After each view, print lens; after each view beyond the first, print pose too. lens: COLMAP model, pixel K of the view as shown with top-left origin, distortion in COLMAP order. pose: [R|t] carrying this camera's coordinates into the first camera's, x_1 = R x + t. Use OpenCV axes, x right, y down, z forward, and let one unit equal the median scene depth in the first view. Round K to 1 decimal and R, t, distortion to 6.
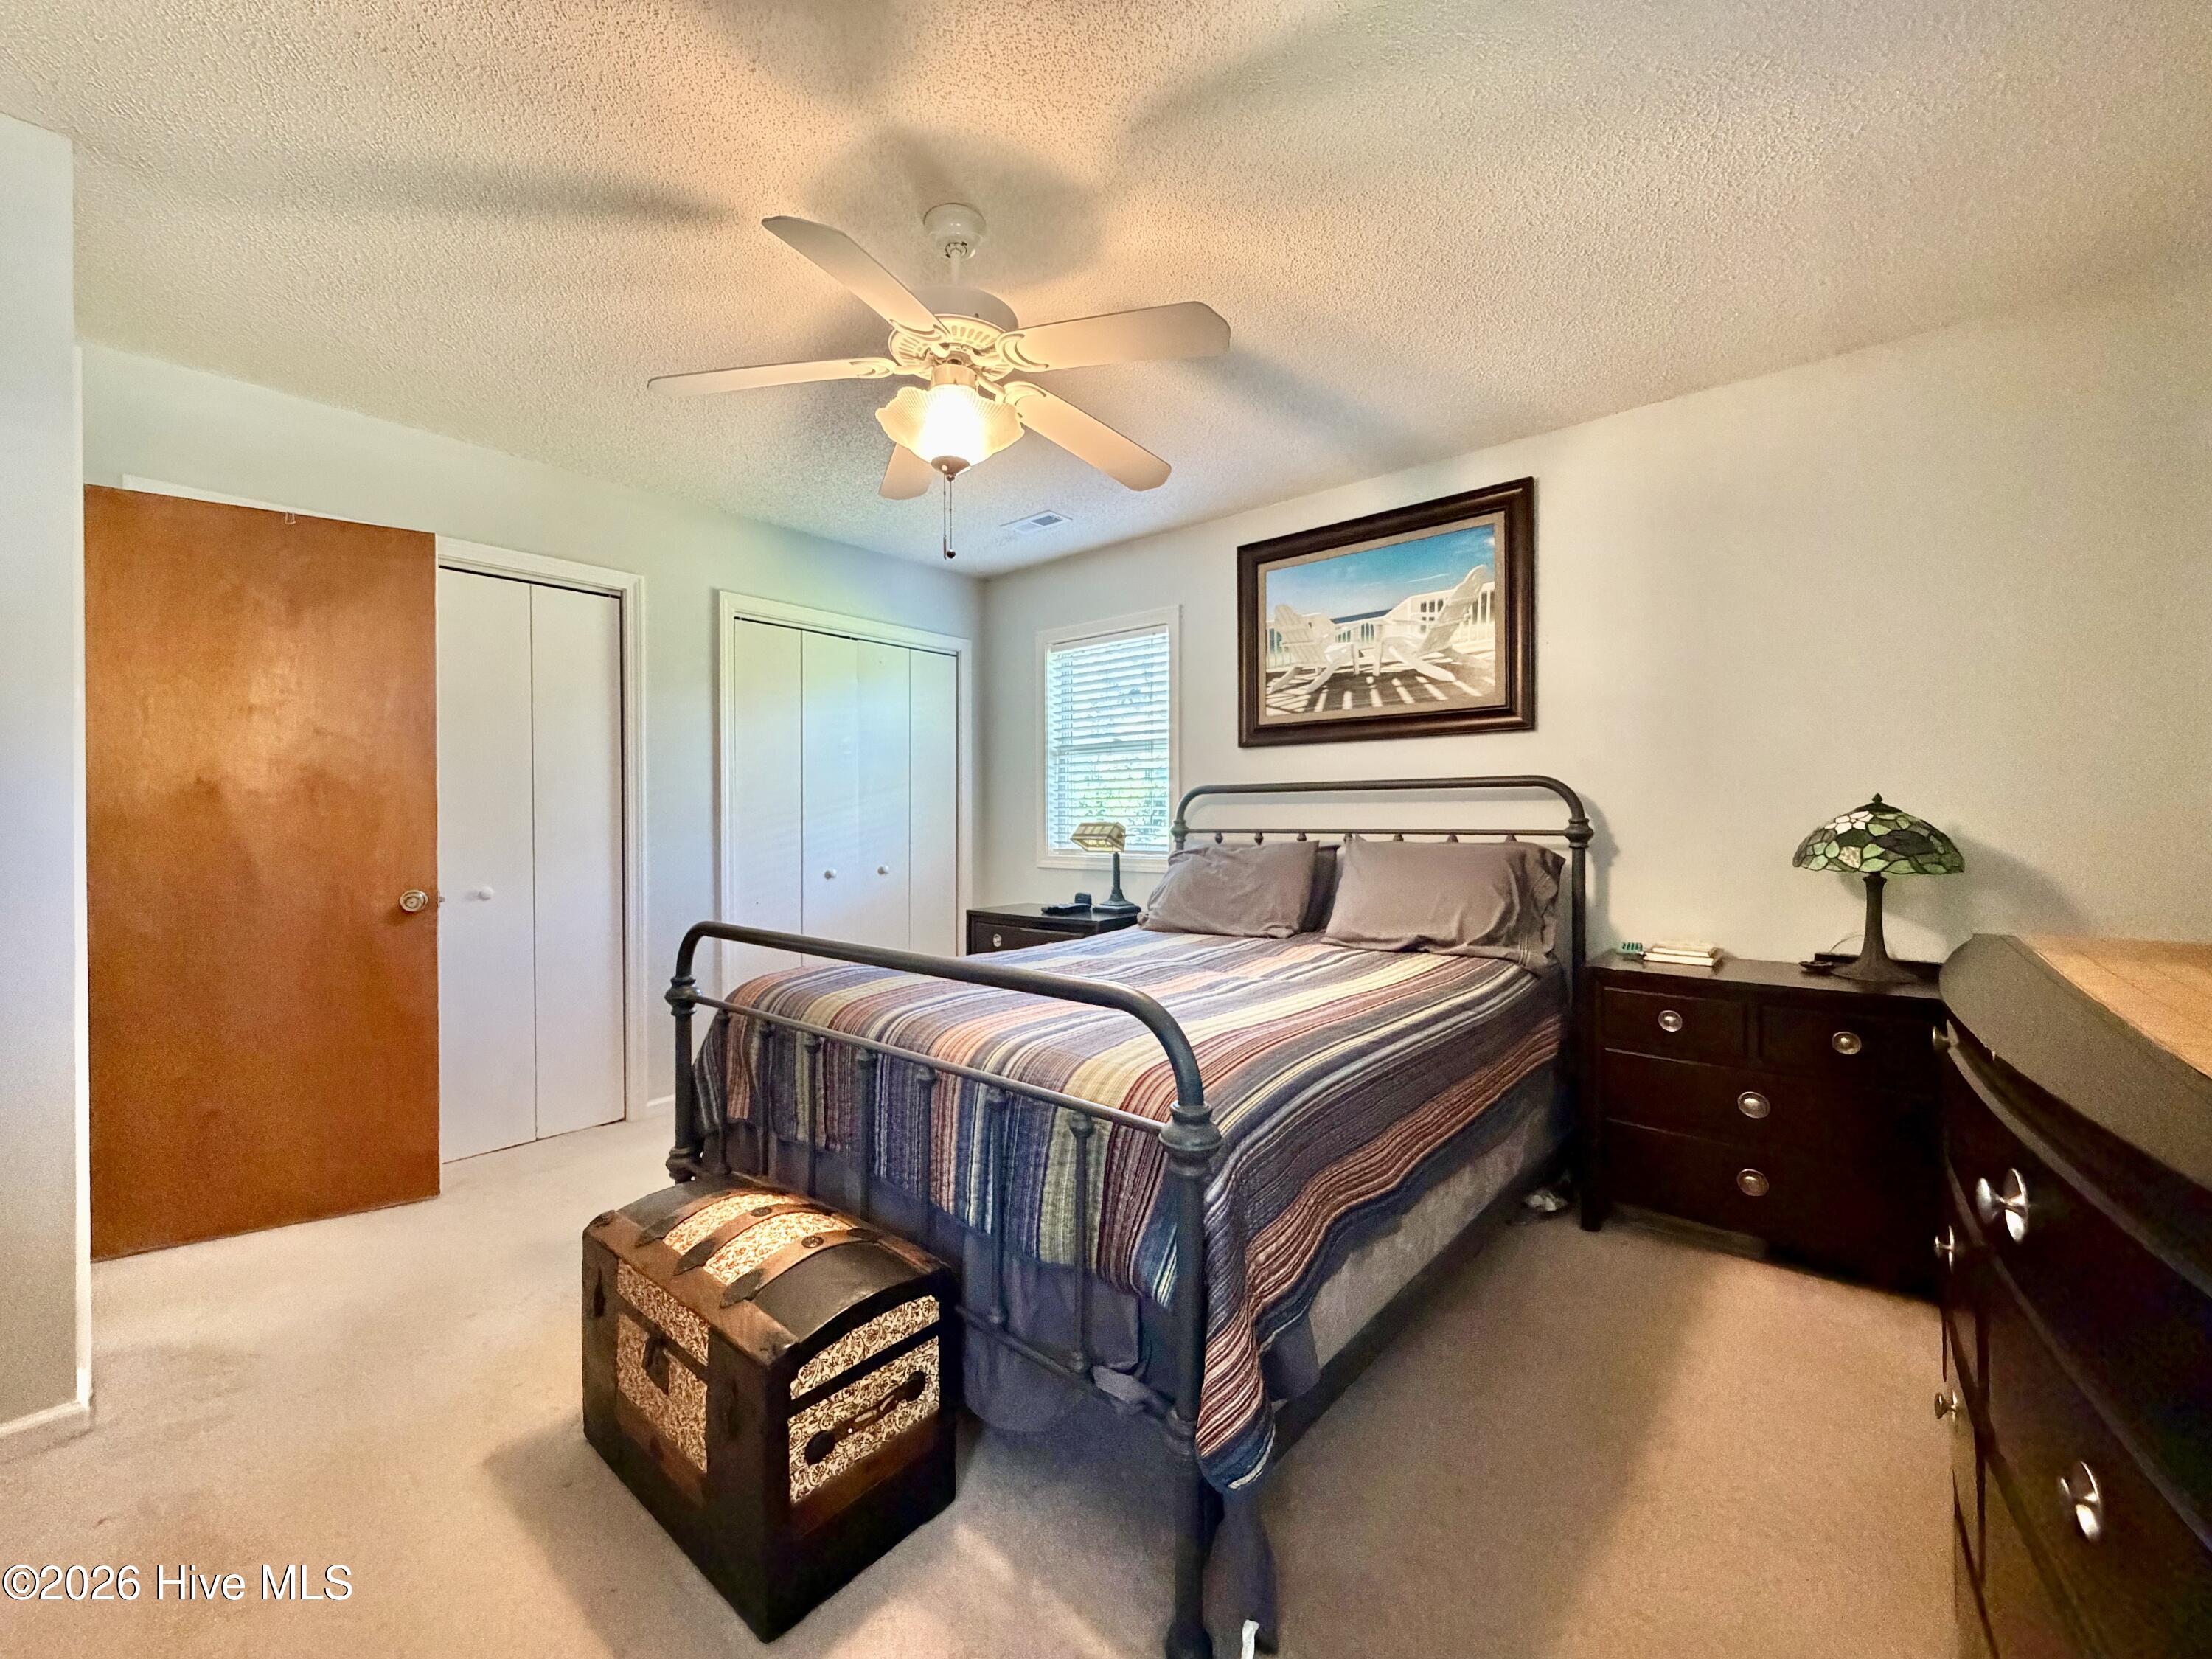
lens RADIAL K [[889.7, 0, 1100.3], [0, 889.7, 823.9], [0, 0, 1]] dist [0.000123, -0.000073]
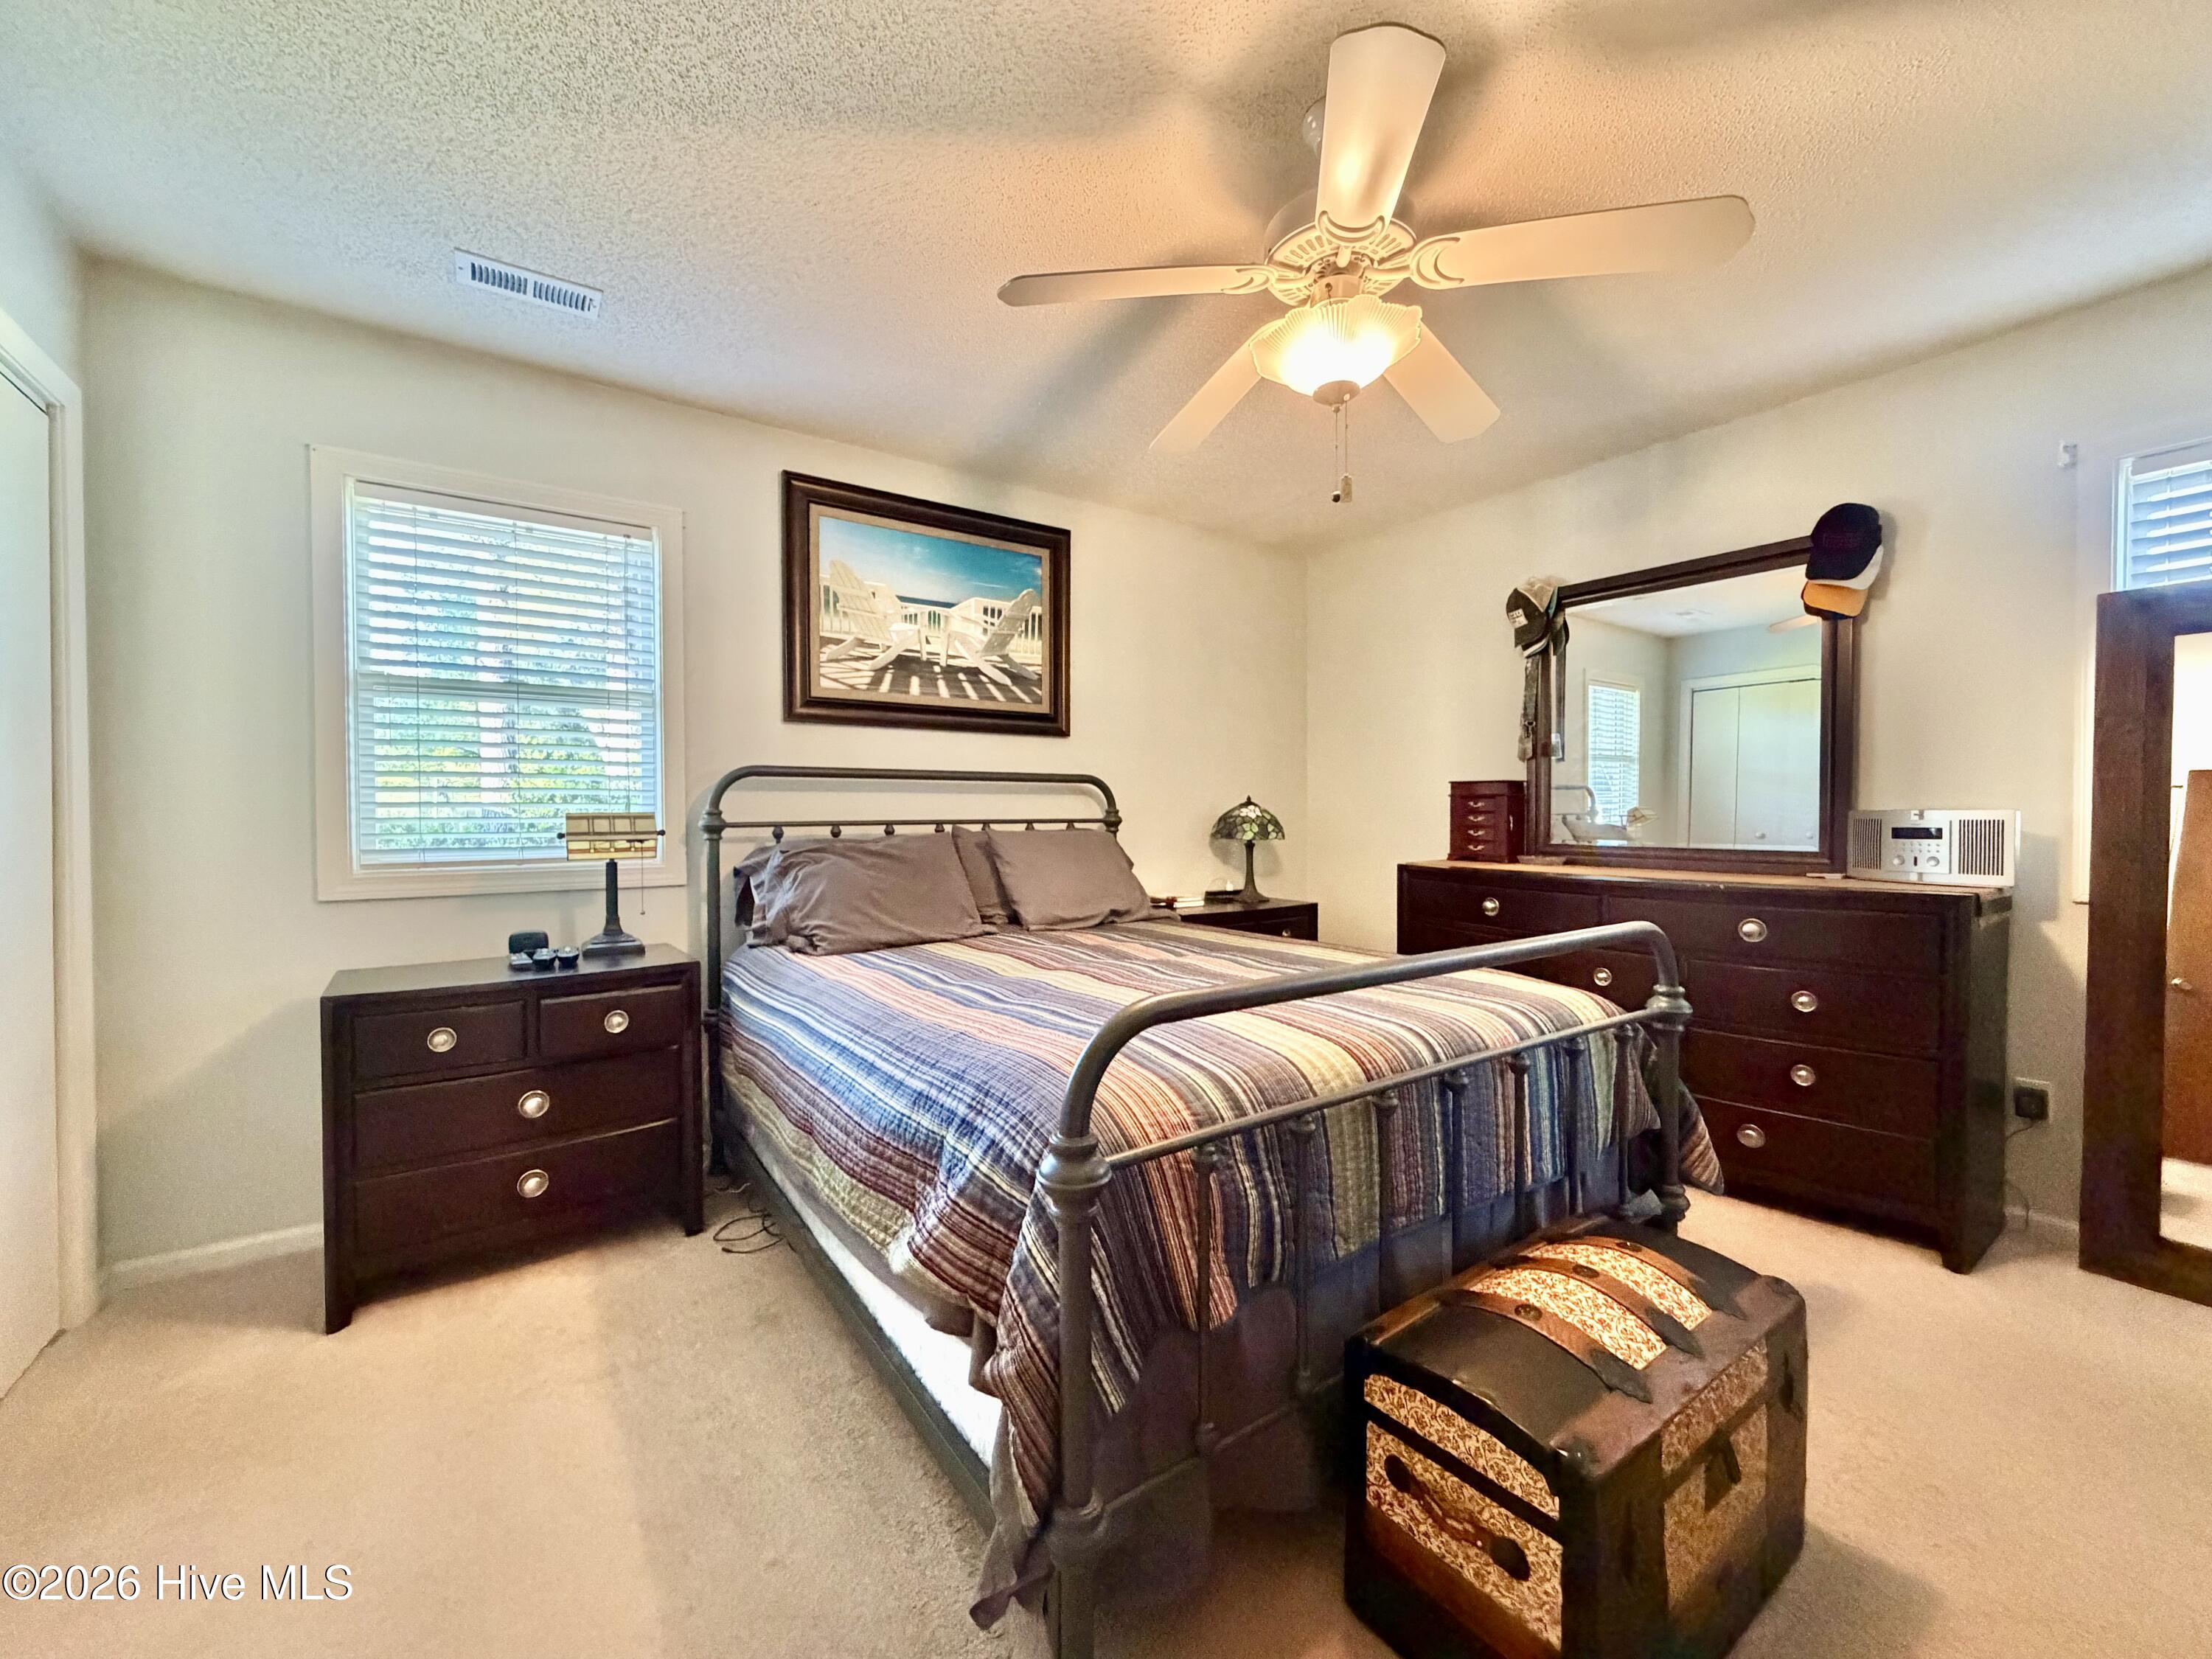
lens RADIAL K [[884.4, 0, 1097.3], [0, 884.4, 826.4], [0, 0, 1]] dist [0.000657, 0.000124]
pose [[0.256830, -0.012614, 0.966374, -0.603414], [0.006528, 0.999915, 0.011317, 0.003433], [-0.966434, 0.003401, 0.256891, 0.573044]]
